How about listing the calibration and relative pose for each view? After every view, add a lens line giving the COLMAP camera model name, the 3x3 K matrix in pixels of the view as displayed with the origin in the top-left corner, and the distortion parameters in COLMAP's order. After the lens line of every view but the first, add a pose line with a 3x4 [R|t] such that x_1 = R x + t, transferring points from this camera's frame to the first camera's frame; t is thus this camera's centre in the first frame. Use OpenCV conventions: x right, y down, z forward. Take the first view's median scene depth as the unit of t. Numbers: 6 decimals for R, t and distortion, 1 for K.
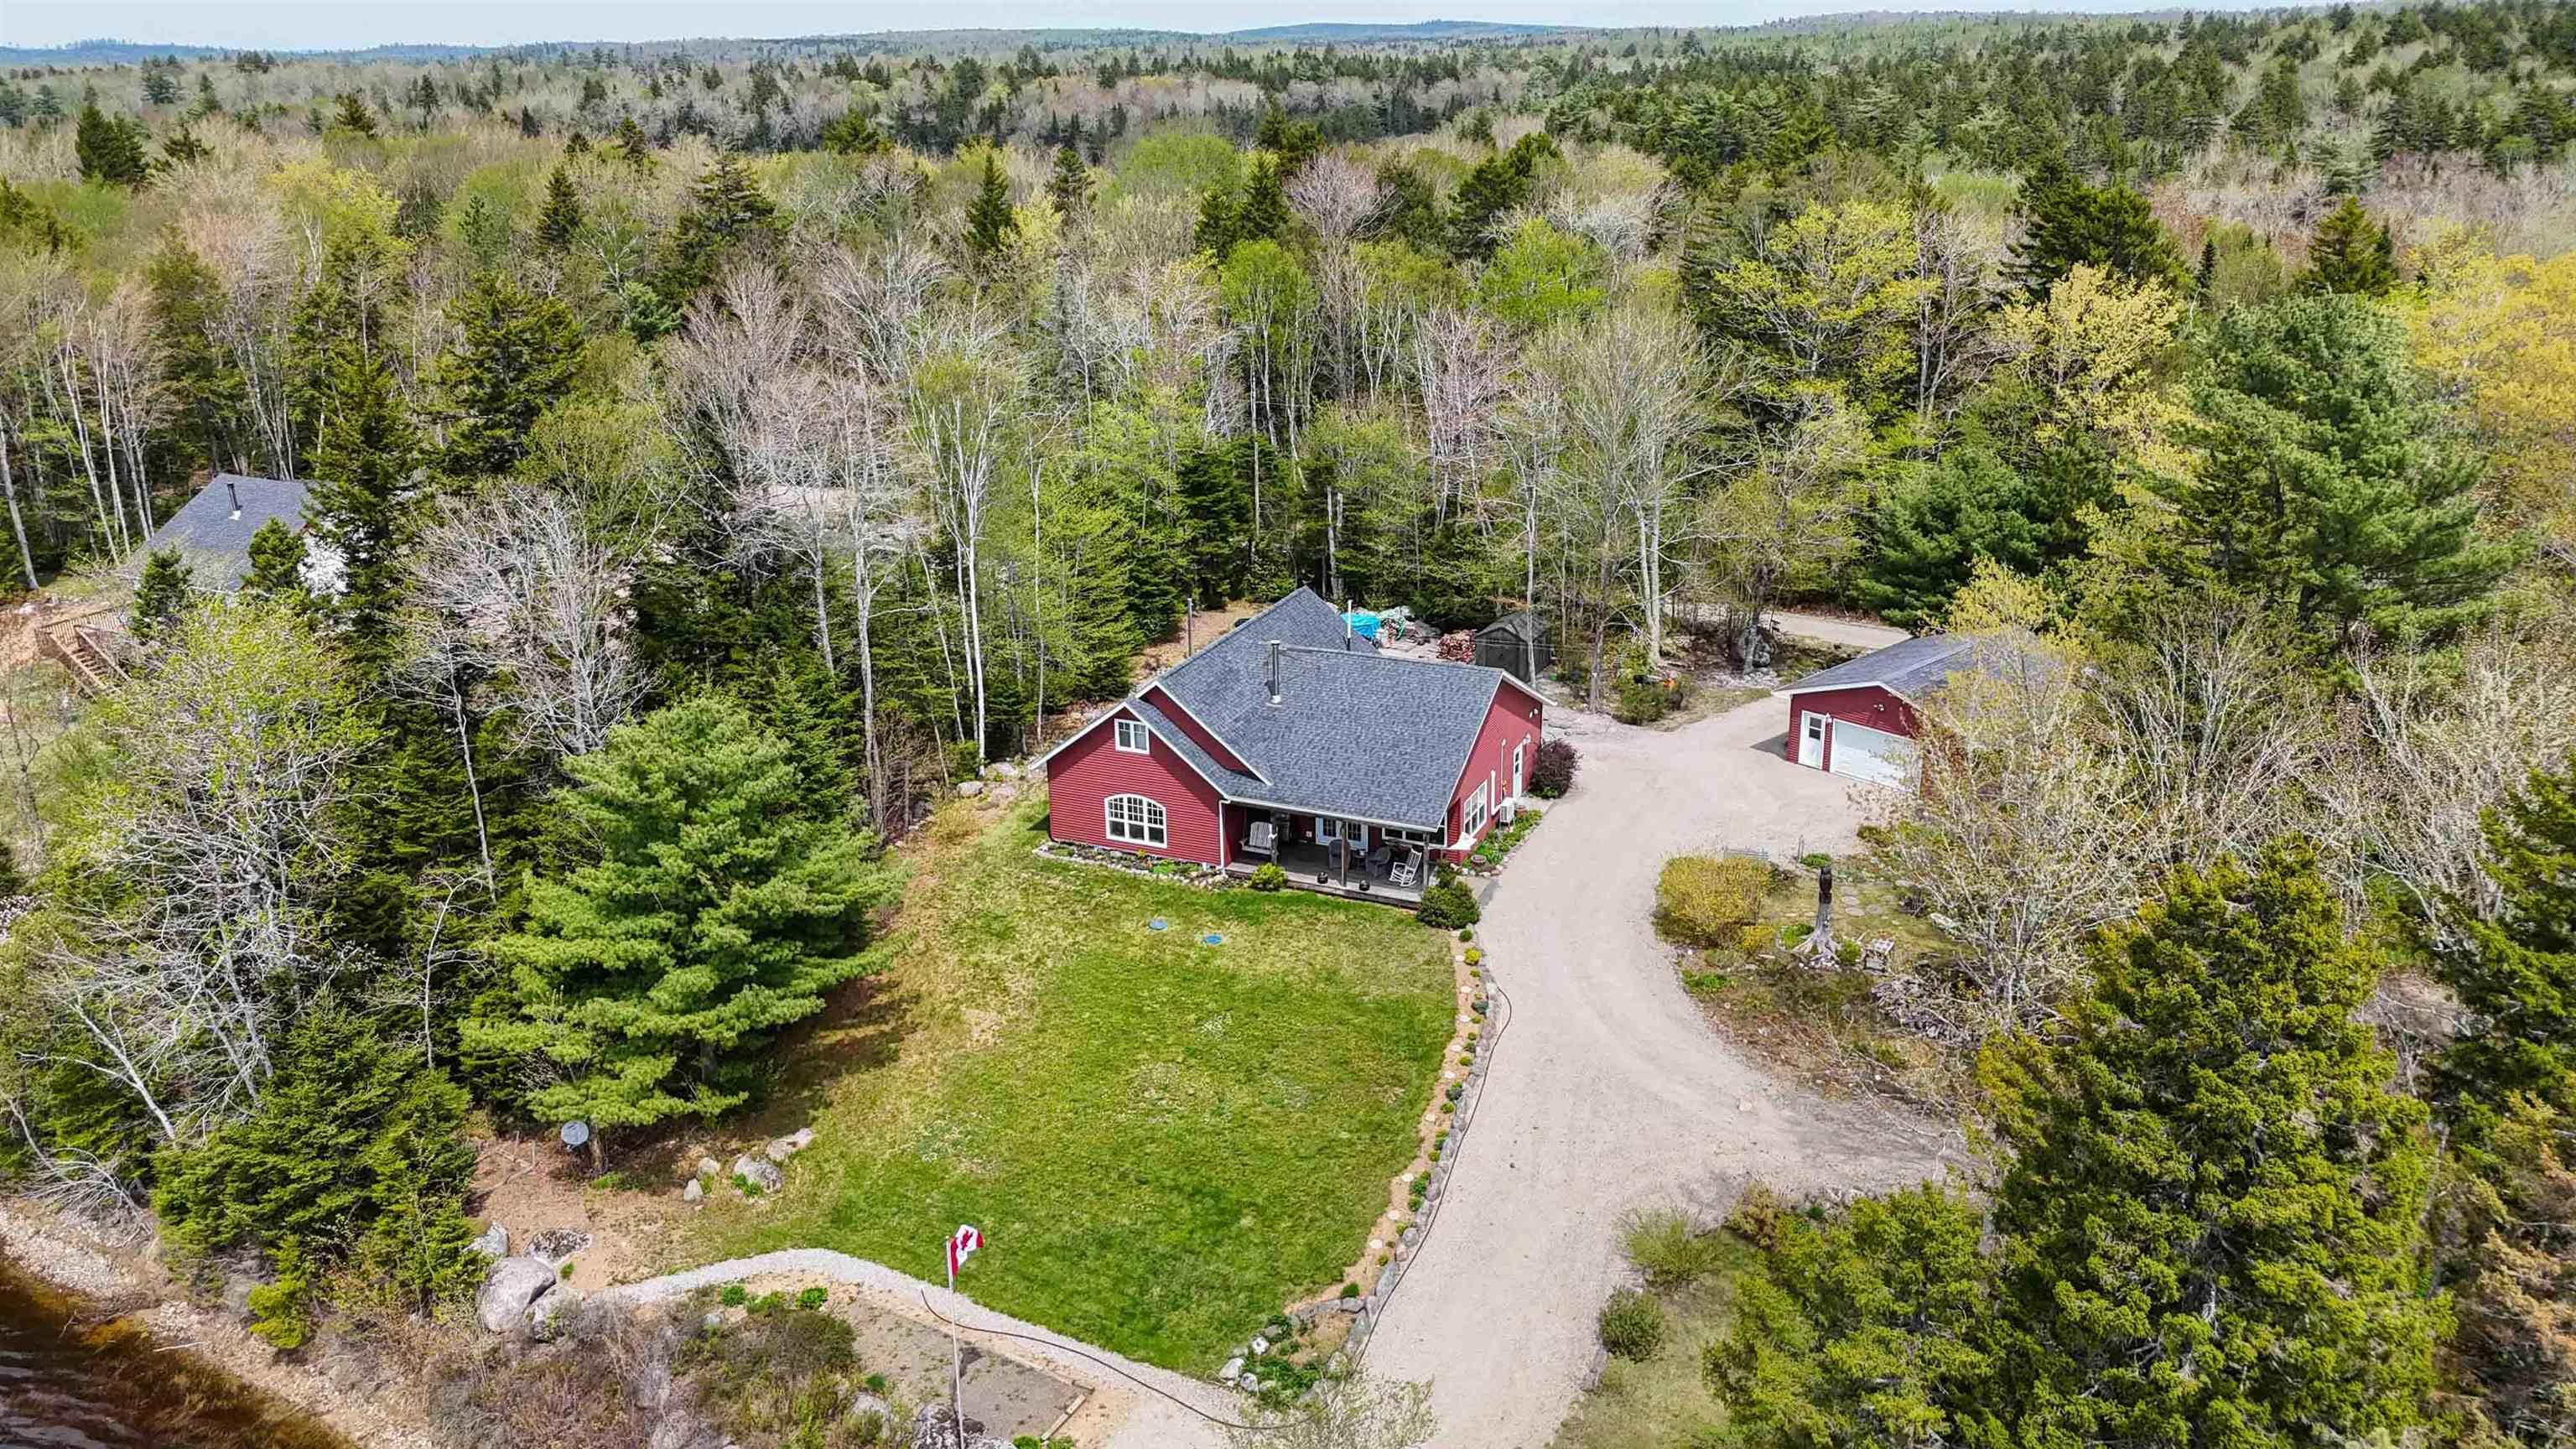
lens RADIAL K [[1852.3, 0, 1288.0], [0, 1852.3, 724.5], [0, 0, 1]] dist [0.037548, -0.001525]
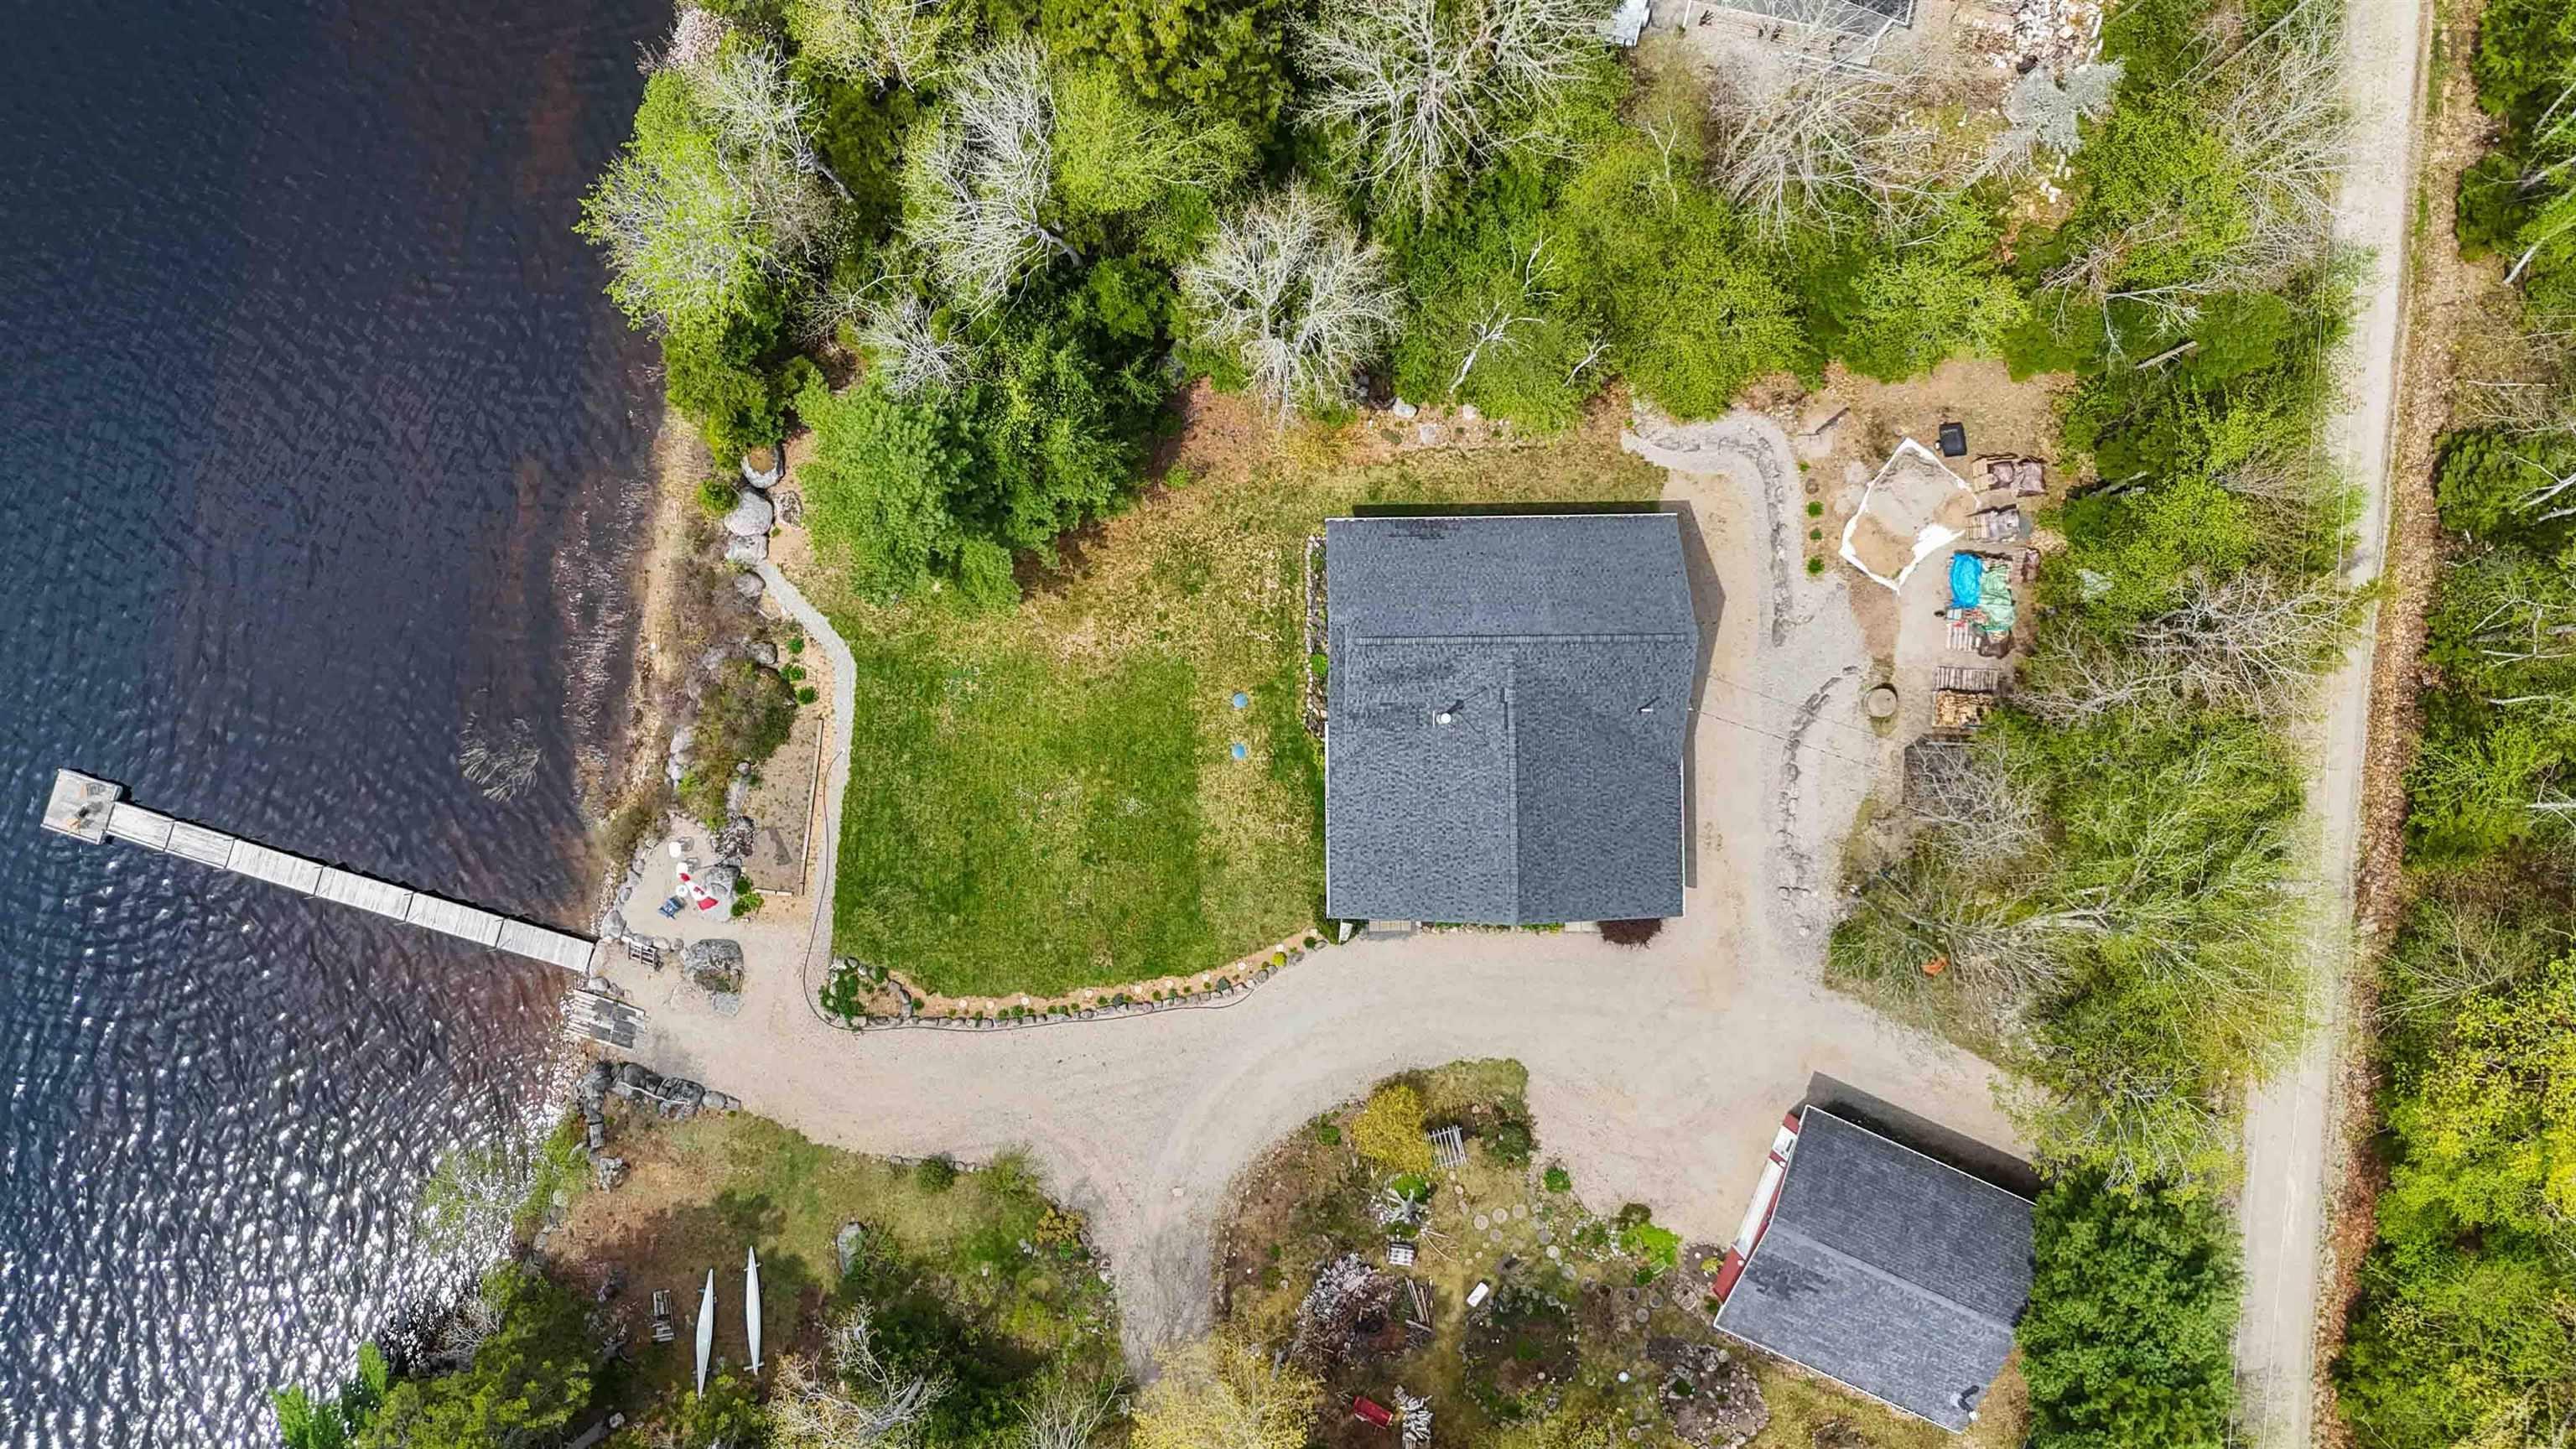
lens RADIAL K [[1852.3, 0, 1288.0], [0, 1852.3, 724.5], [0, 0, 1]] dist [0.037548, -0.001525]
pose [[0.414971, 0.909835, -0.000308, -0.050631], [-0.316959, 0.144881, 0.937308, -1.241067], [0.852840, -0.388858, 0.348502, 0.709720]]
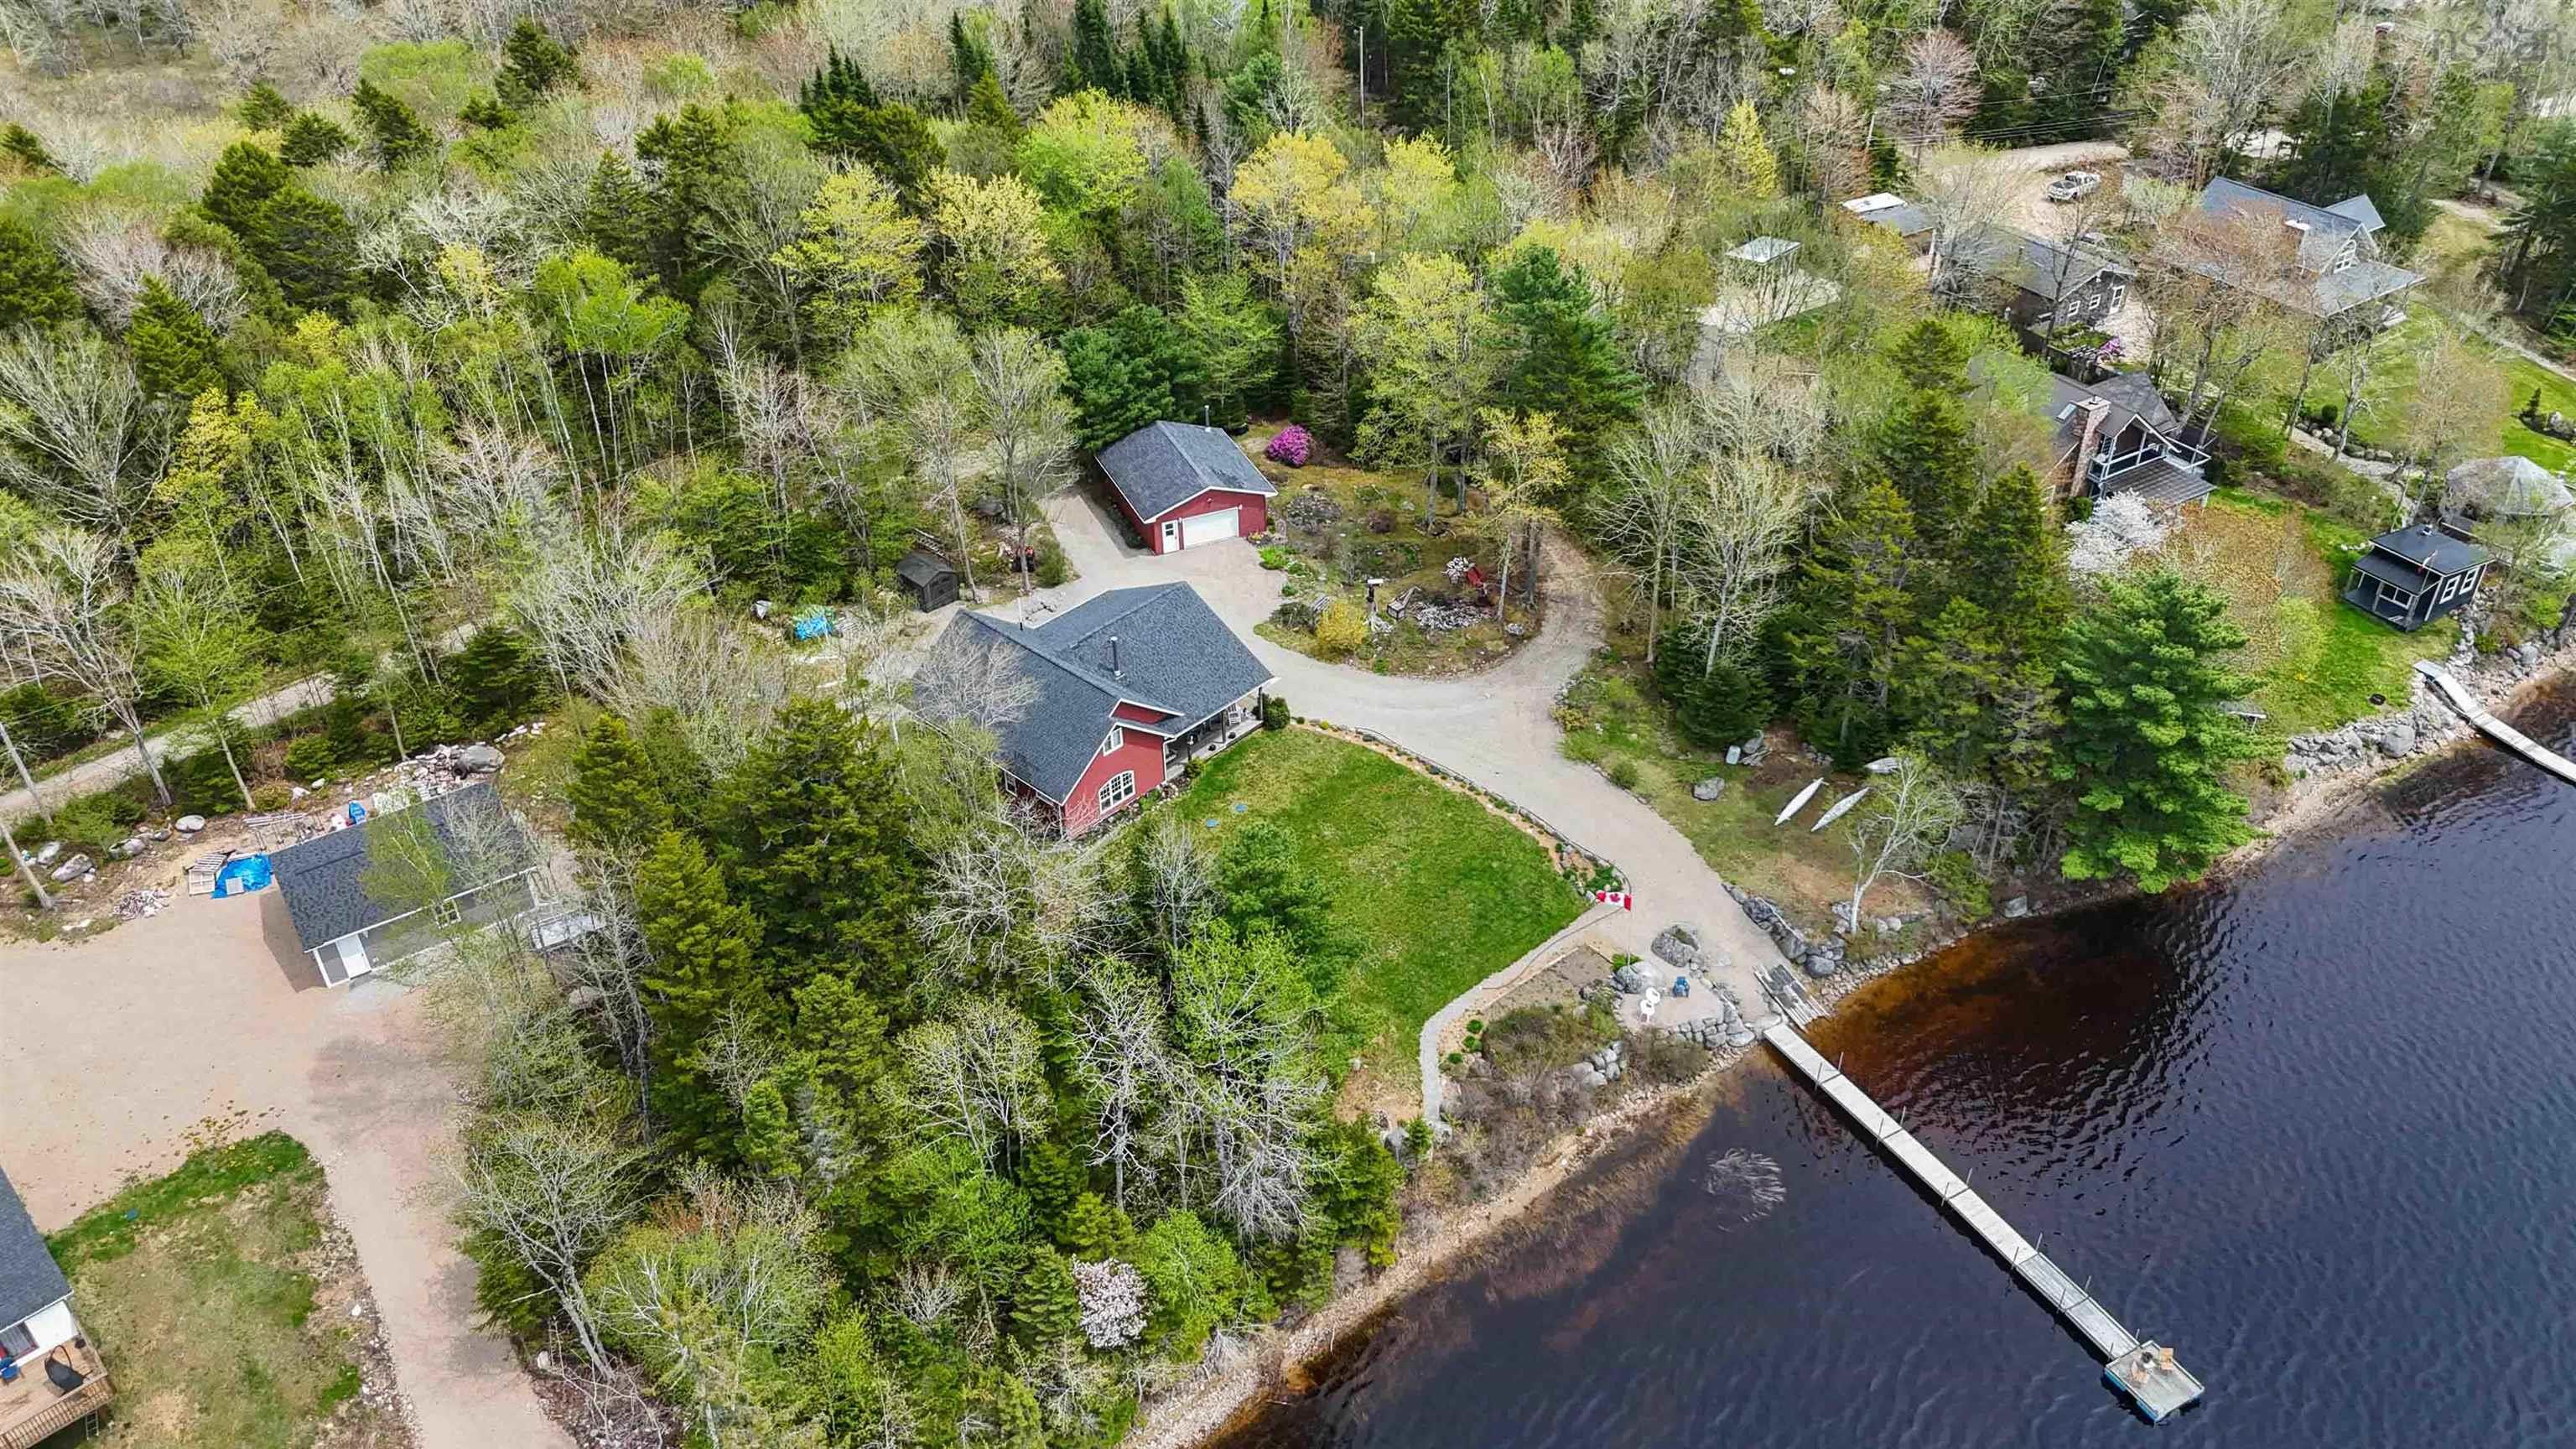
lens RADIAL K [[1852.3, 0, 1288.0], [0, 1852.3, 724.5], [0, 0, 1]] dist [0.037548, -0.001525]
pose [[0.330200, -0.537362, 0.776022, -1.455304], [0.329796, 0.836000, 0.438565, -0.749153], [-0.884422, 0.111115, 0.453267, 0.262674]]
